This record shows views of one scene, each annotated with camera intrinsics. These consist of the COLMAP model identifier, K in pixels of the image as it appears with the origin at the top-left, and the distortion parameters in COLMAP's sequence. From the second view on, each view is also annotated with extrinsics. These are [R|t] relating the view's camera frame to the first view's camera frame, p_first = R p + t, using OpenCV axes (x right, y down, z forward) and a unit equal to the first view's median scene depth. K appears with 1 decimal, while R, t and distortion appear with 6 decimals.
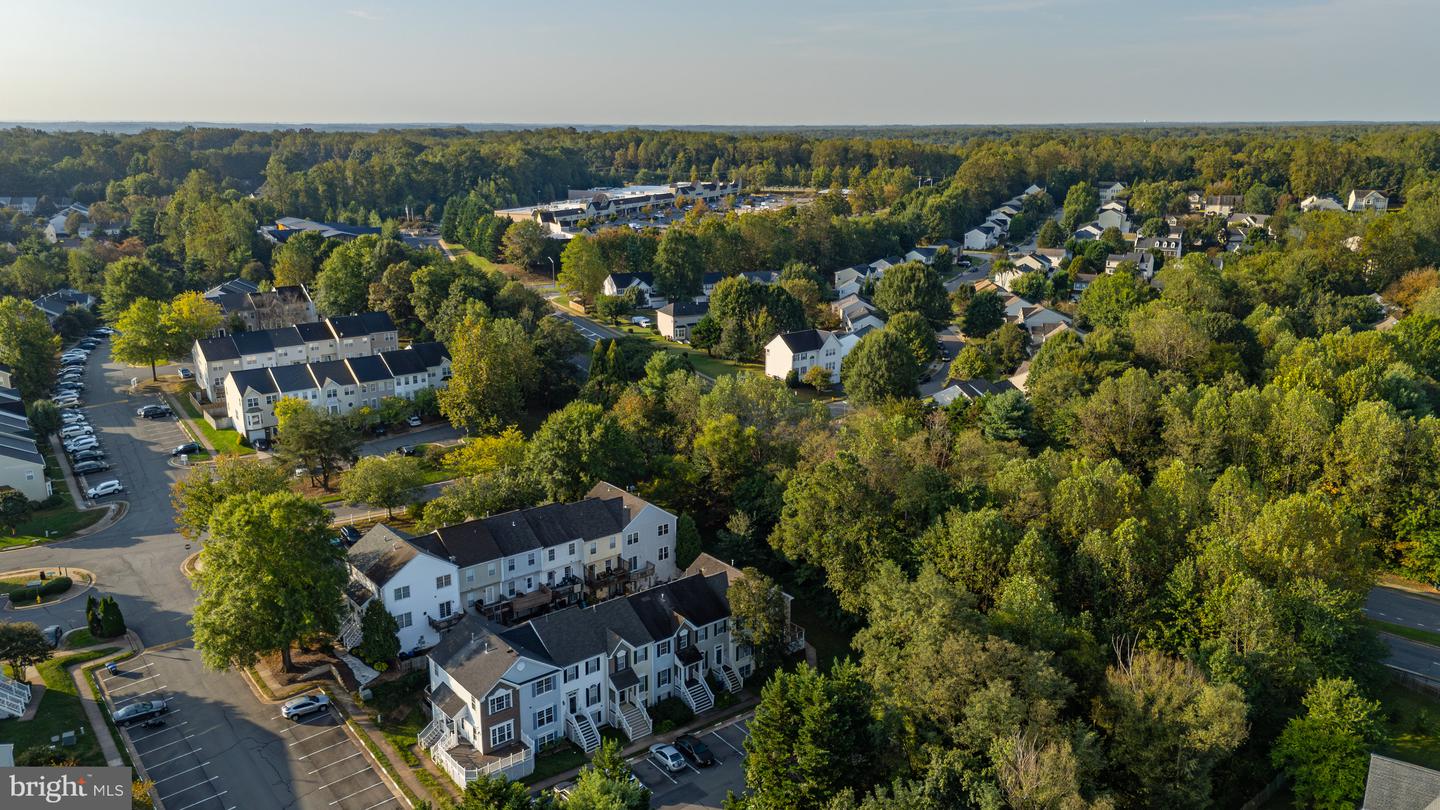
lens RADIAL K [[1049.7, 0, 727.9], [0, 1049.7, 401.9], [0, 0, 1]] dist [0.072309, -0.083689]
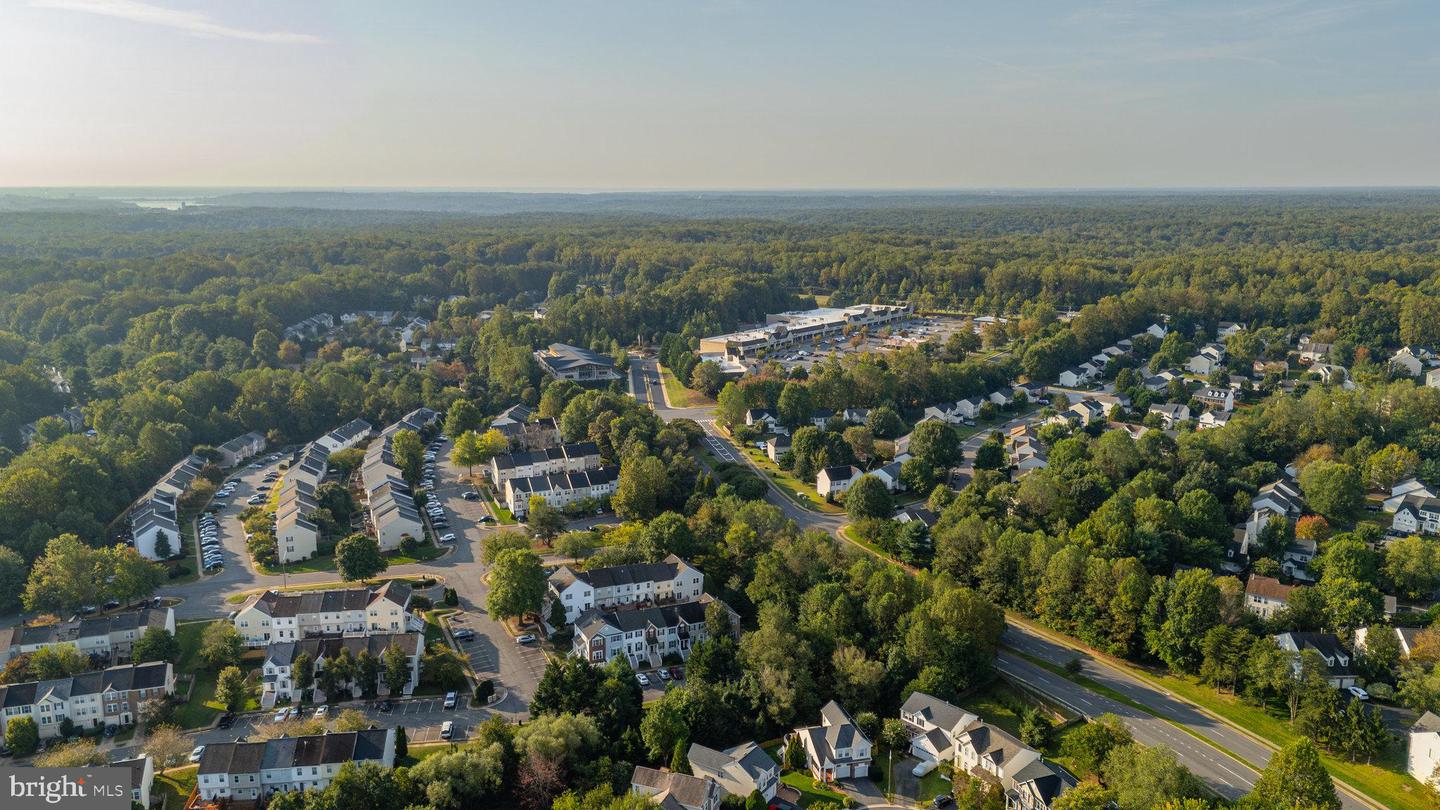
lens RADIAL K [[1049.7, 0, 727.9], [0, 1049.7, 401.9], [0, 0, 1]] dist [0.072309, -0.083689]
pose [[0.970713, 0.046376, -0.235722, 0.472291], [-0.060457, 0.996770, -0.052859, -0.122179], [0.232509, 0.065562, 0.970382, -1.008929]]
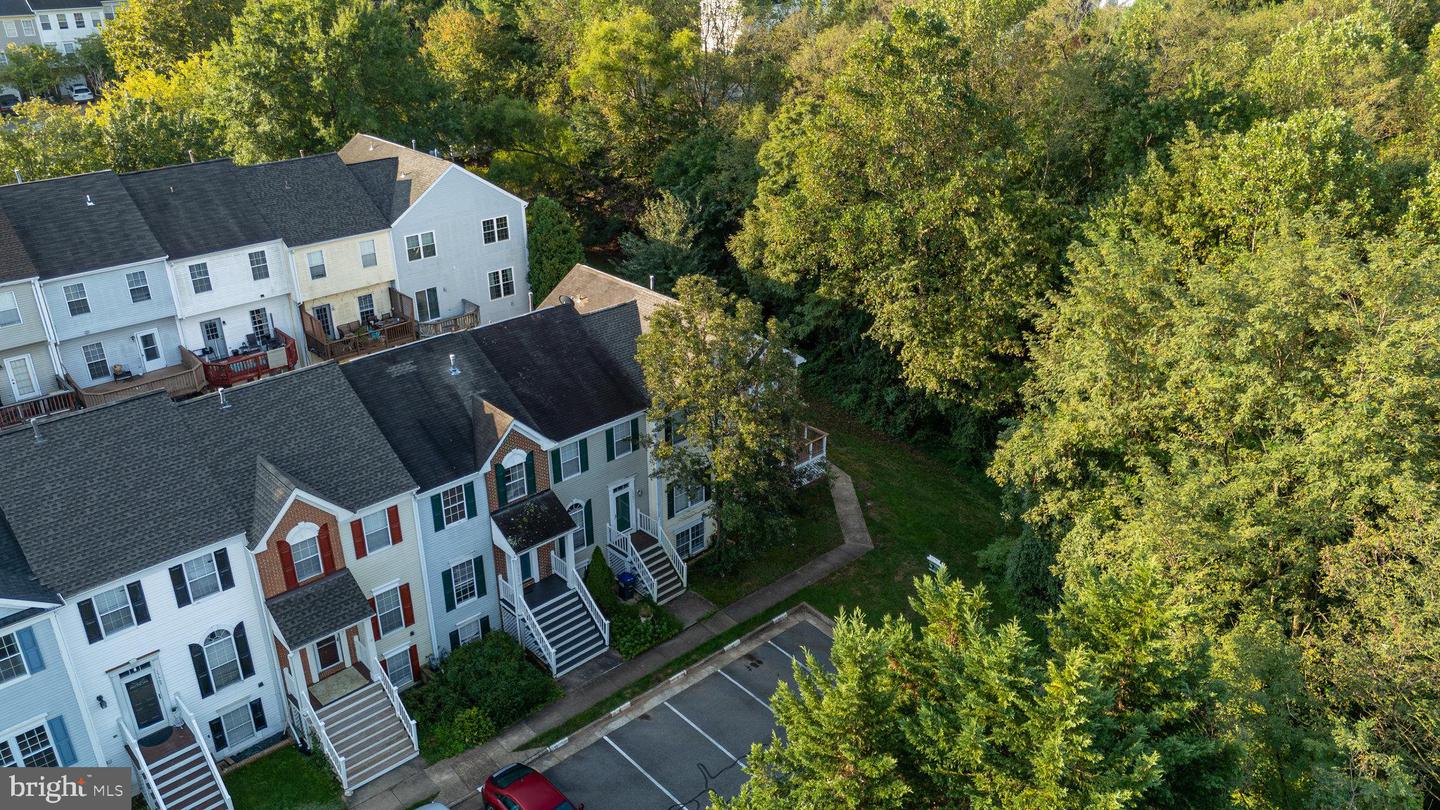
lens RADIAL K [[1049.7, 0, 727.9], [0, 1049.7, 401.9], [0, 0, 1]] dist [0.072309, -0.083689]
pose [[0.997388, -0.035551, 0.062873, 0.006375], [0.023447, 0.982701, 0.183706, 0.115526], [-0.068317, -0.181752, 0.980968, 0.547977]]
